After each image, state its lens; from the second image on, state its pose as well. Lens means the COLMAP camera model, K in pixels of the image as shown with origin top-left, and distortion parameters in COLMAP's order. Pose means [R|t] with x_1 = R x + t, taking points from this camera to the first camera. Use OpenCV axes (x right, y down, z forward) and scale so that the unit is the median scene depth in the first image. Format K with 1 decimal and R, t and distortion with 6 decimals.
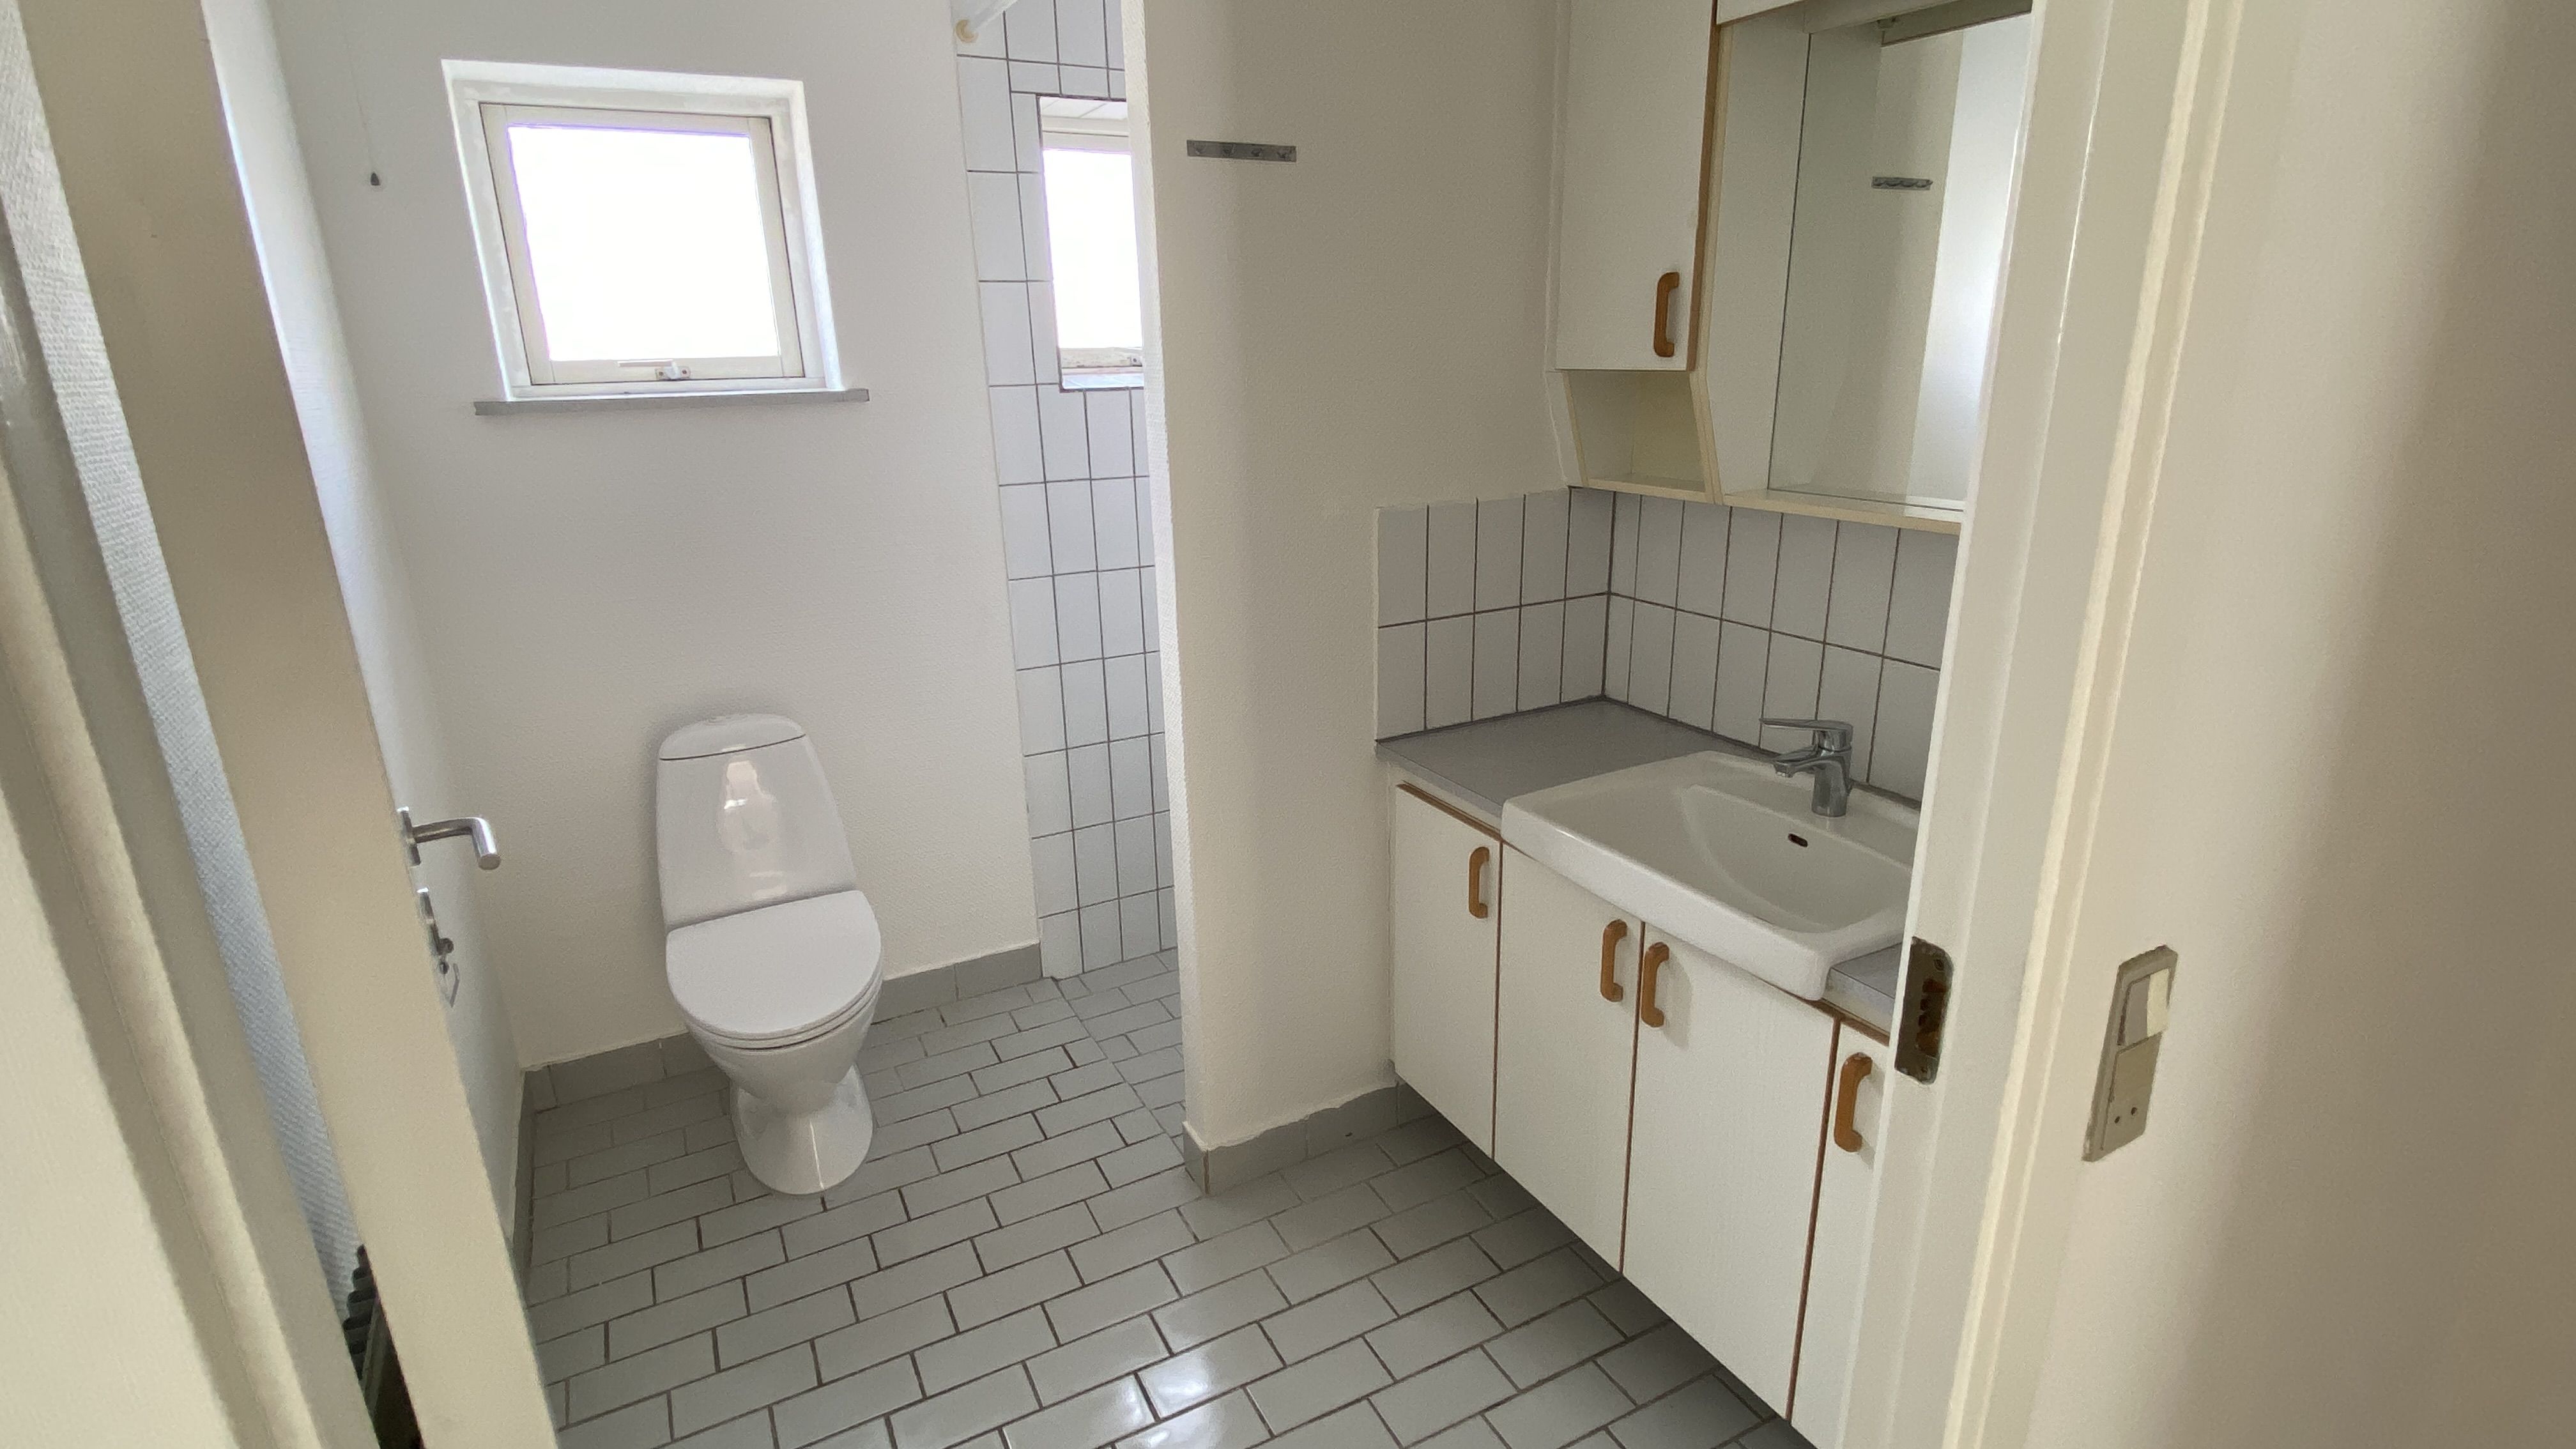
lens RADIAL K [[1246.9, 0, 1288.0], [0, 1246.9, 724.5], [0, 0, 1]] dist [0.101162, -0.136706]
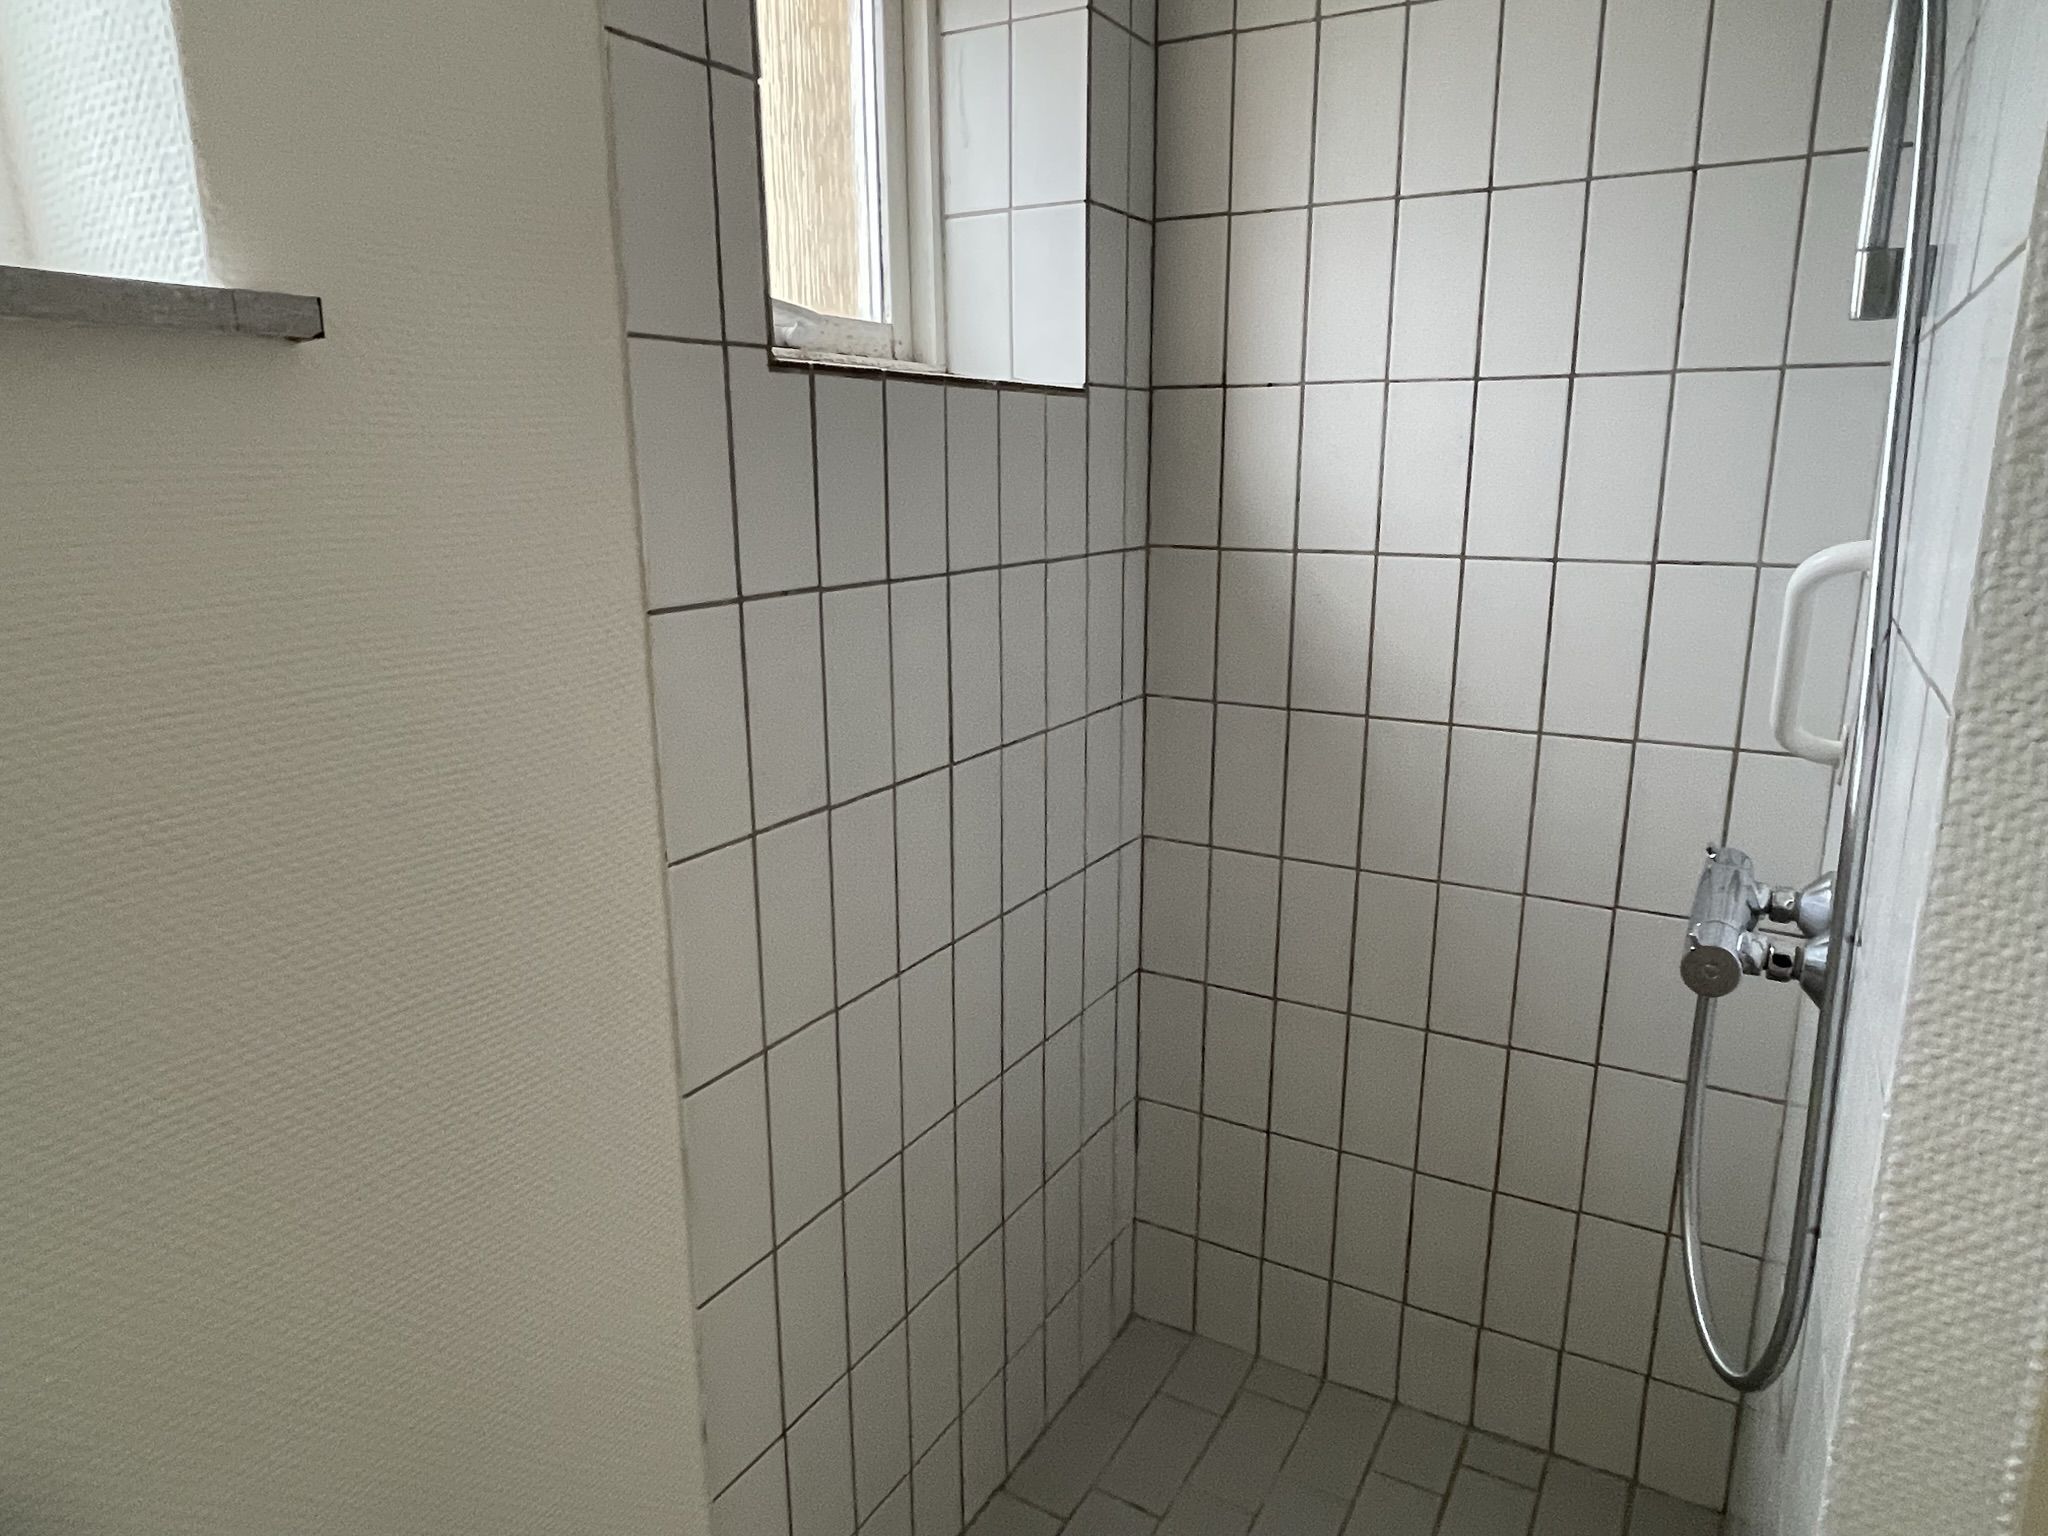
lens RADIAL K [[1279.1, 0, 1024.0], [0, 1279.1, 768.0], [0, 0, 1]] dist [-0.000826, -0.000167]
pose [[0.856457, -0.108974, 0.504586, -0.403743], [0.142733, 0.989348, -0.028602, -0.148596], [-0.496094, 0.096517, 0.862888, 0.782317]]
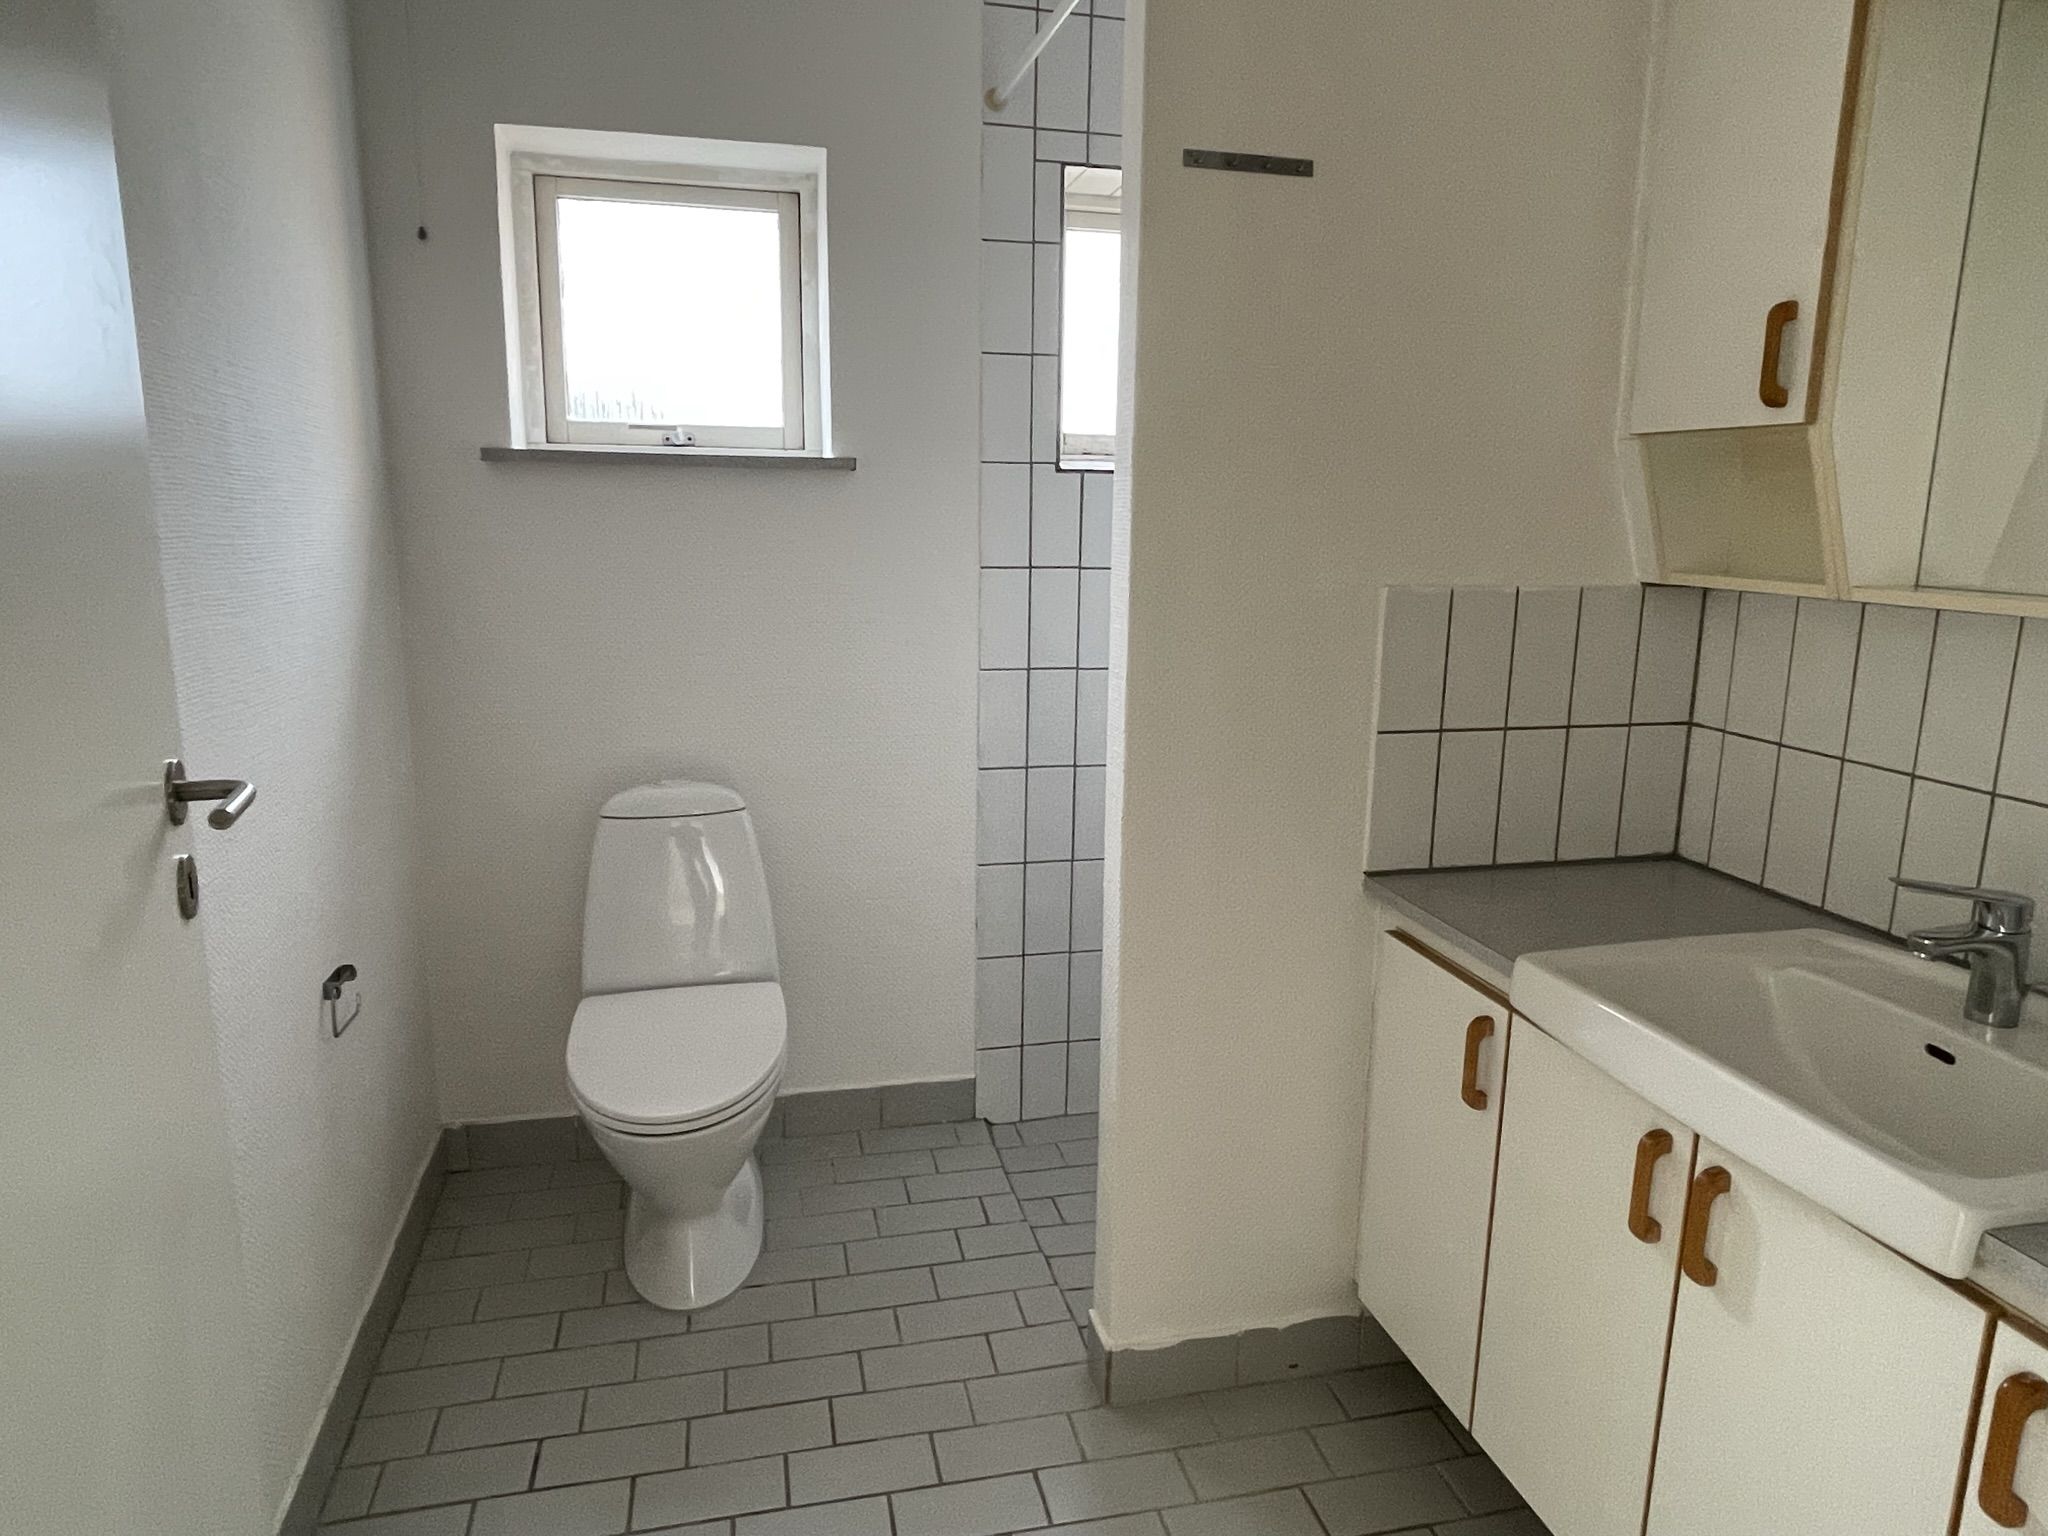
lens RADIAL K [[1288.1, 0, 1030.6], [0, 1288.1, 758.4], [0, 0, 1]] dist [-0.006794, -0.001261]
pose [[0.966418, 0.084293, -0.242758, 0.057503], [-0.110081, 0.989403, -0.094681, 0.042599], [0.232205, 0.118224, 0.965455, 0.135732]]
